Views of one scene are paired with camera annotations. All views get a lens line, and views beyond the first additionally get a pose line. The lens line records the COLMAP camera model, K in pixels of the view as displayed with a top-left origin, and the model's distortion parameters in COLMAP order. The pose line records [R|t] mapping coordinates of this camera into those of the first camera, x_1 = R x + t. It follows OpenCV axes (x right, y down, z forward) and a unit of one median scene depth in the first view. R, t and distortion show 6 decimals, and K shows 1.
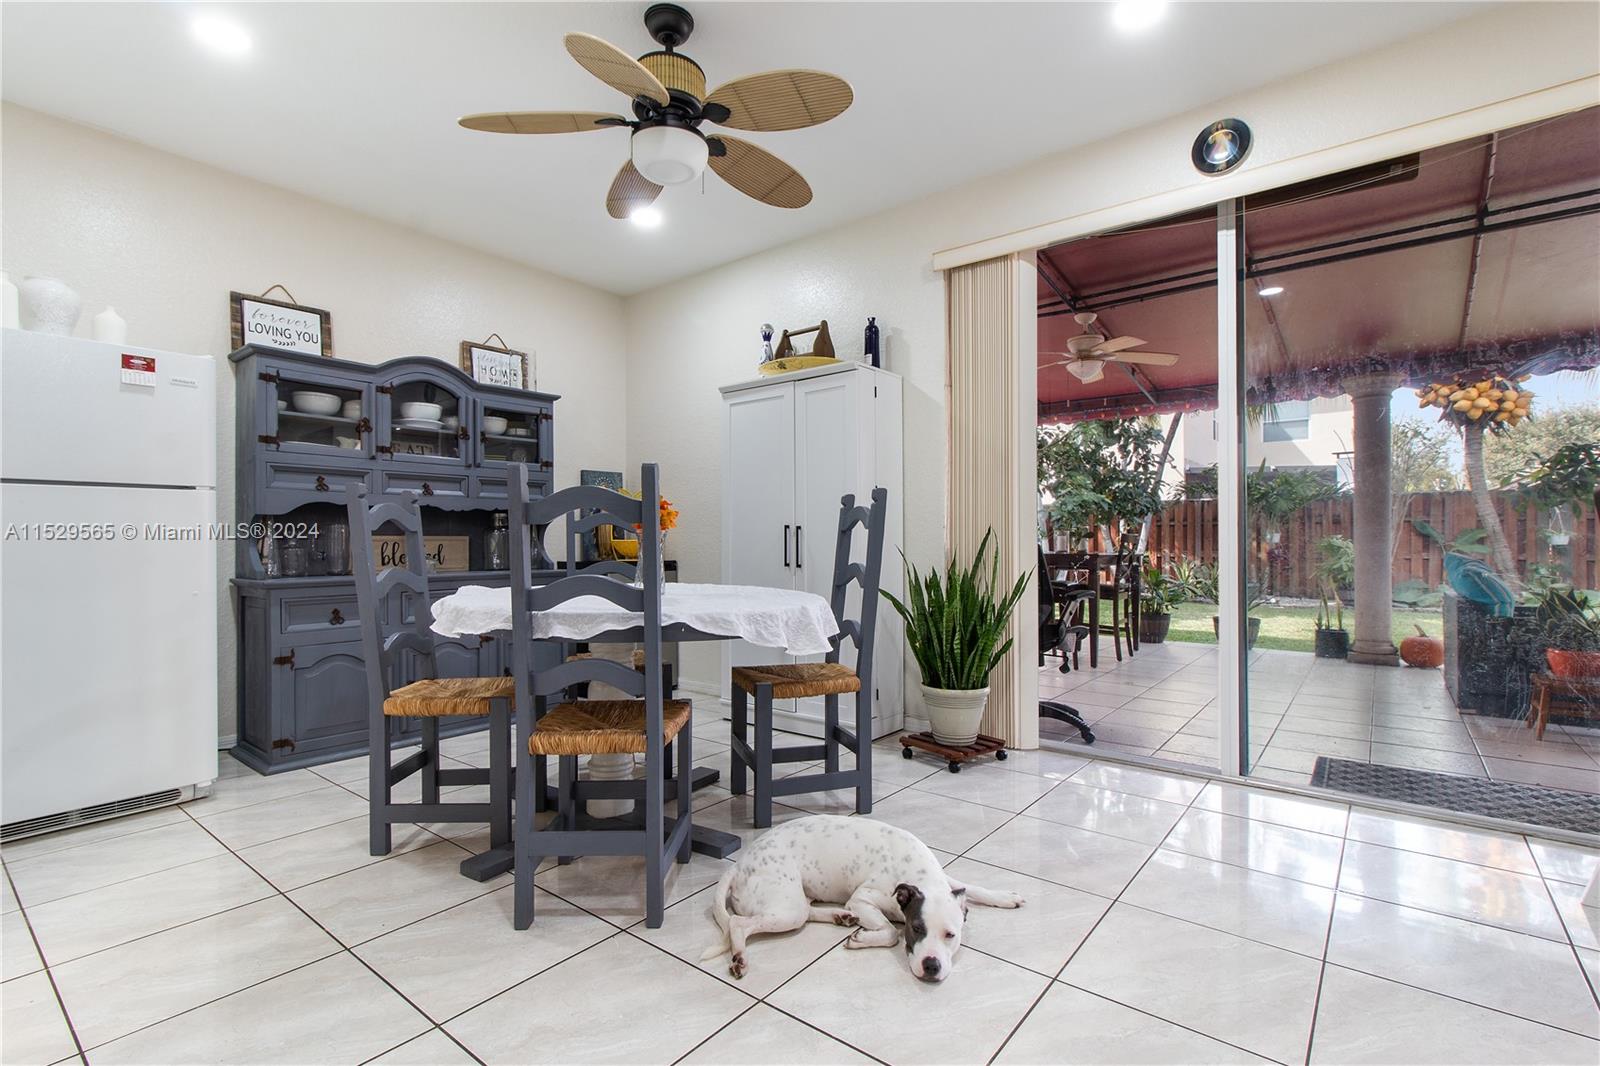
lens RADIAL K [[739.4, 0, 796.3], [0, 739.4, 531.8], [0, 0, 1]] dist [0.003006, -0.000653]
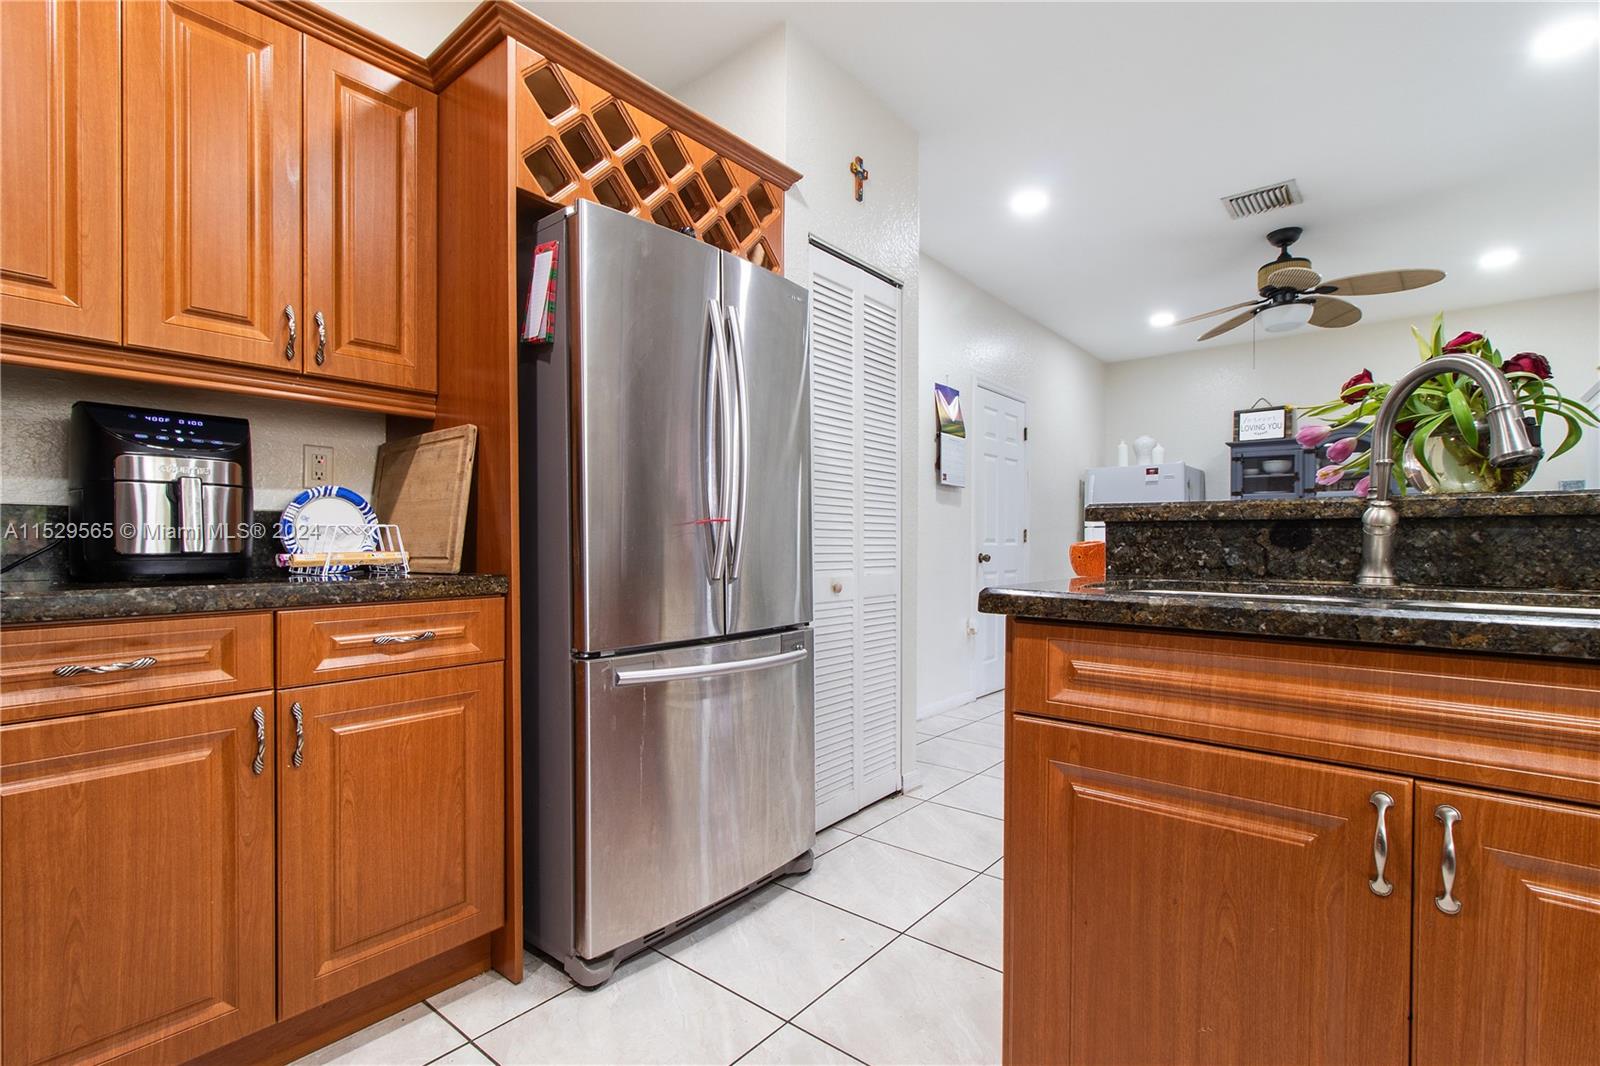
lens RADIAL K [[739.4, 0, 790.1], [0, 739.4, 547.7], [0, 0, 1]] dist [0.003006, -0.000653]
pose [[-0.021131, 0.005050, -0.999764, 0.981422], [0.011682, 0.999920, 0.004804, -0.013776], [0.999708, -0.011578, -0.021188, -0.039283]]
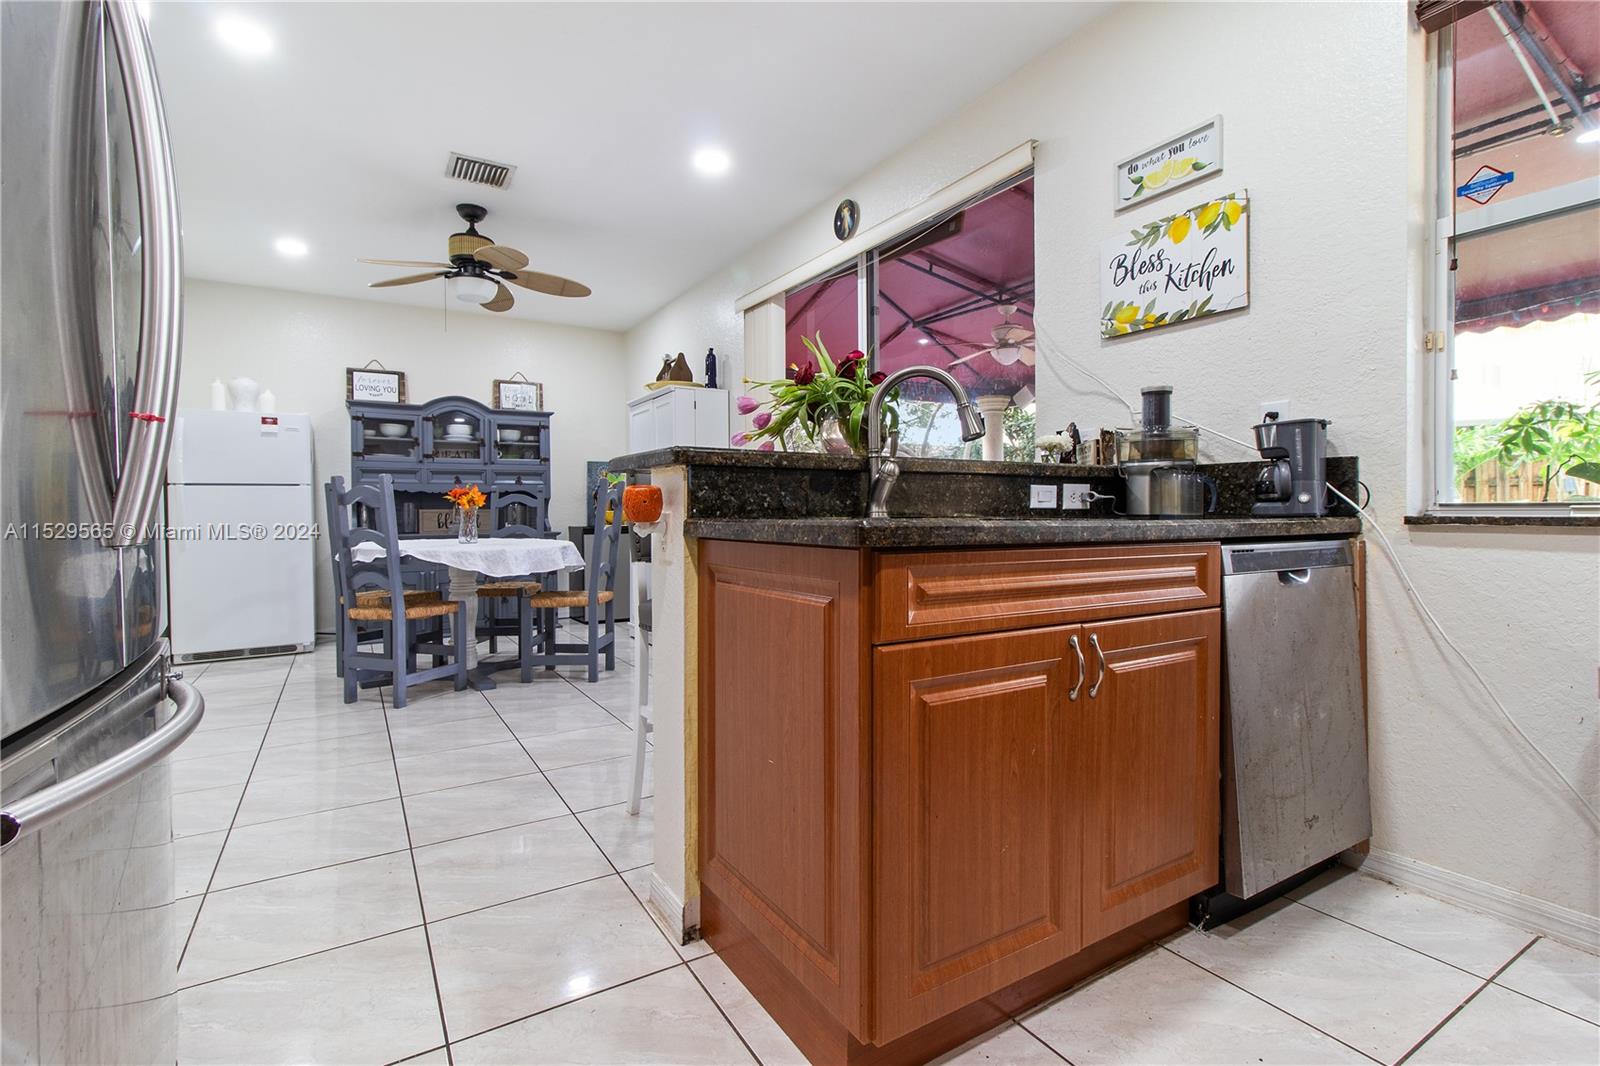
lens RADIAL K [[739.4, 0, 805.1], [0, 739.4, 517.0], [0, 0, 1]] dist [0.003006, -0.000653]
pose [[0.941359, -0.002557, -0.337396, 0.754766], [0.009682, 0.999764, 0.019437, -0.002211], [0.337266, -0.021564, 0.941162, -0.243259]]
